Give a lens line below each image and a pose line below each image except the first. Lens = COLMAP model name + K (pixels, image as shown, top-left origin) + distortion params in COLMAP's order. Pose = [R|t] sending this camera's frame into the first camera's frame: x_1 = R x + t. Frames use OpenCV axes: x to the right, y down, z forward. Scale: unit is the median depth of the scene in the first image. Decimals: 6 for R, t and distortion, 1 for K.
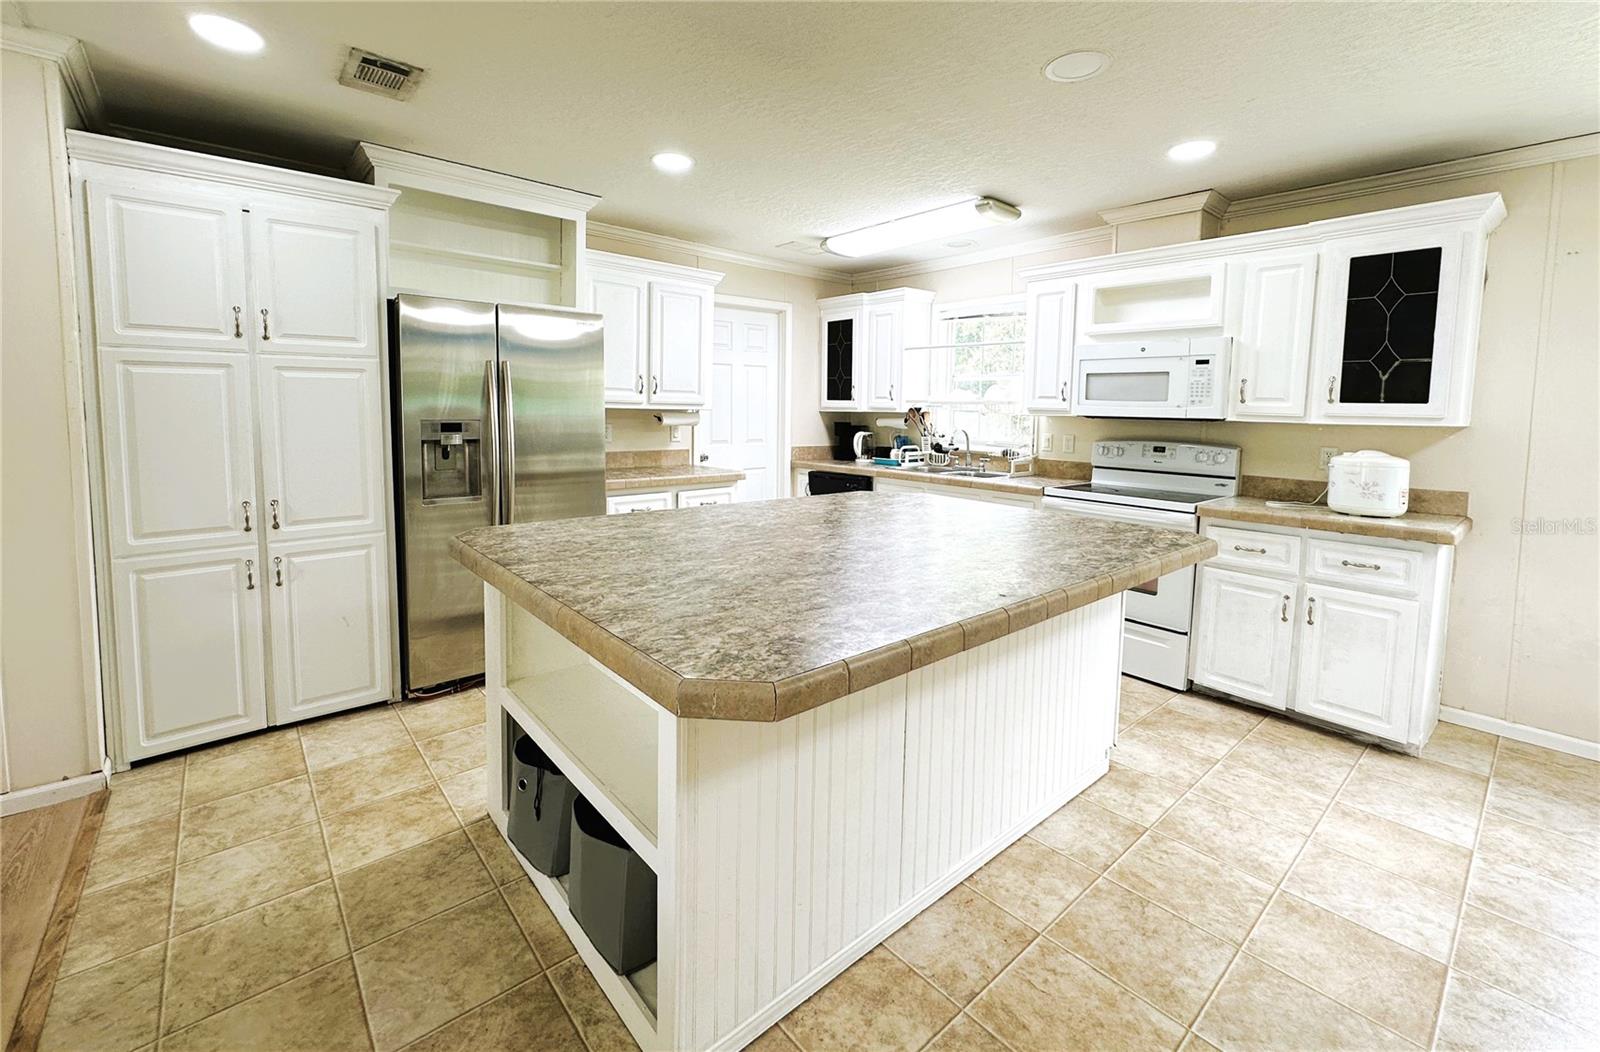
lens RADIAL K [[672.8, 0, 800.0], [0, 672.8, 456.4], [0, 0, 1]] dist [-0.001571, -0.000176]
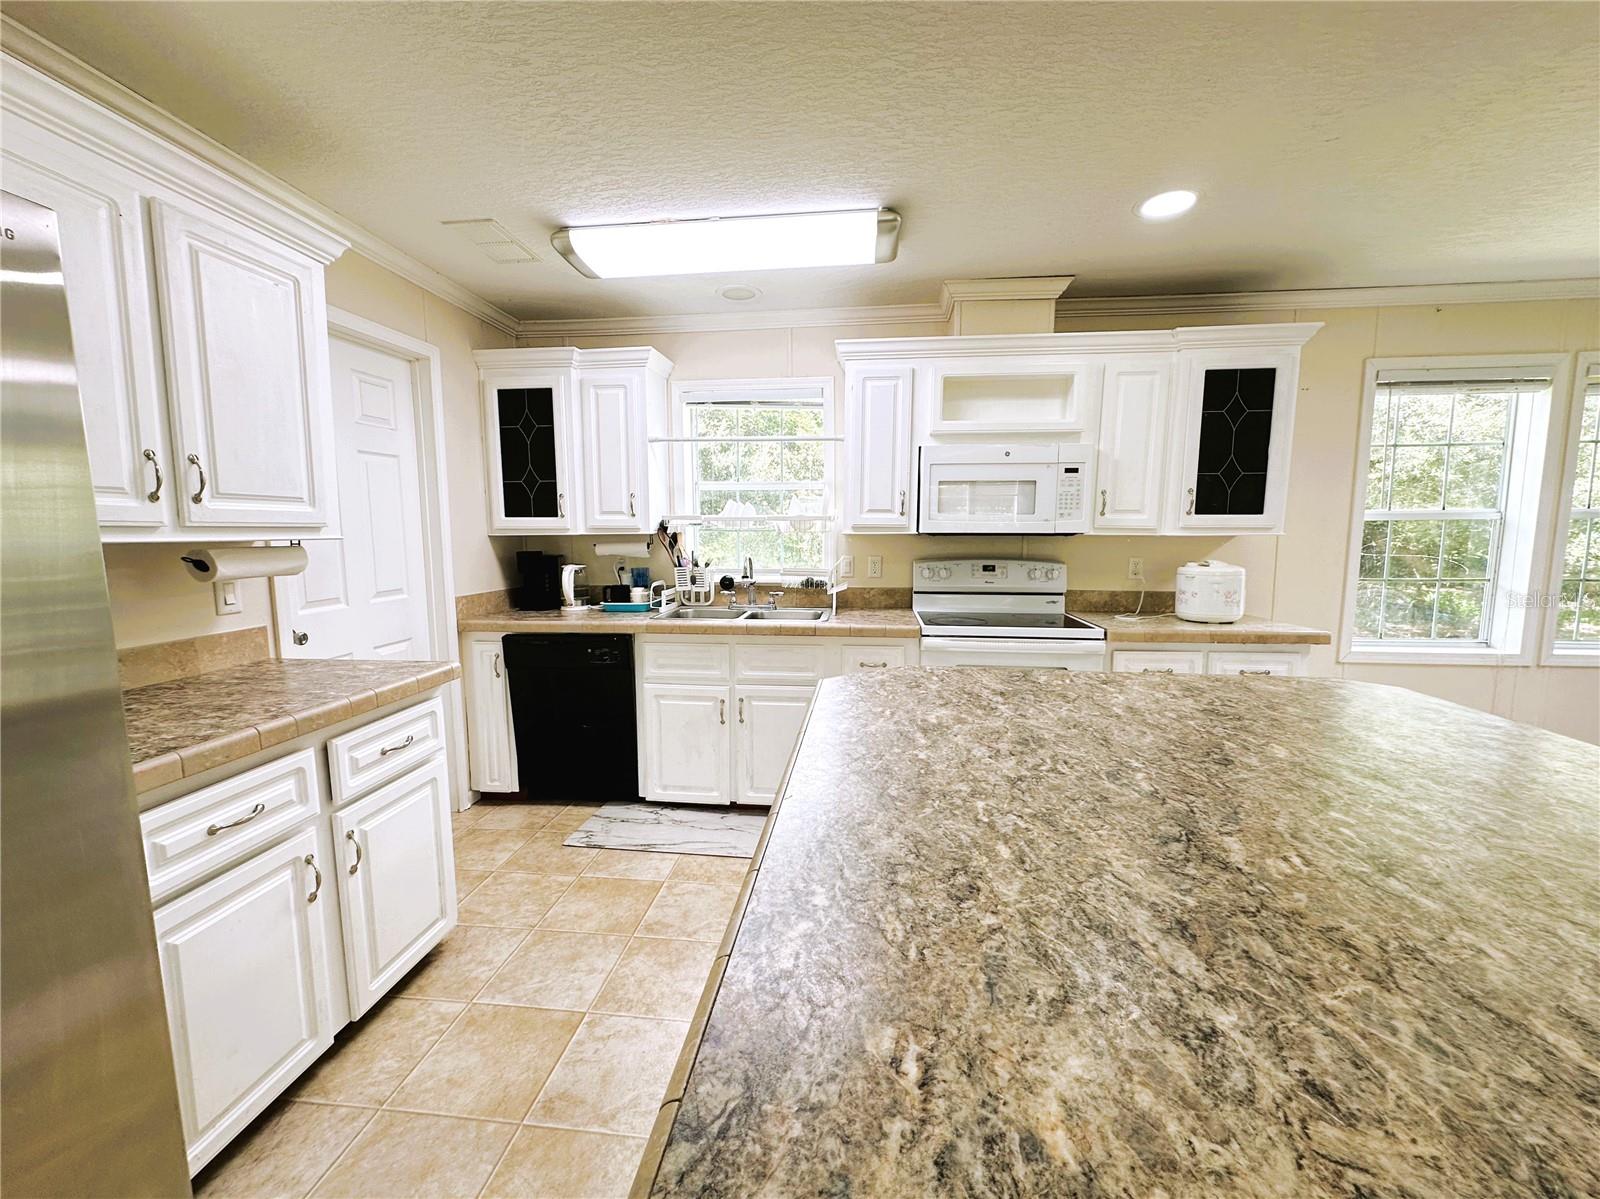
lens RADIAL K [[638.4, 0, 800.0], [0, 638.4, 599.5], [0, 0, 1]] dist [-0.000572, 0.000001]
pose [[0.735585, -0.093737, 0.670916, -0.222293], [0.064030, 0.995567, 0.068895, -0.042150], [-0.674400, -0.007719, 0.738326, 0.515294]]
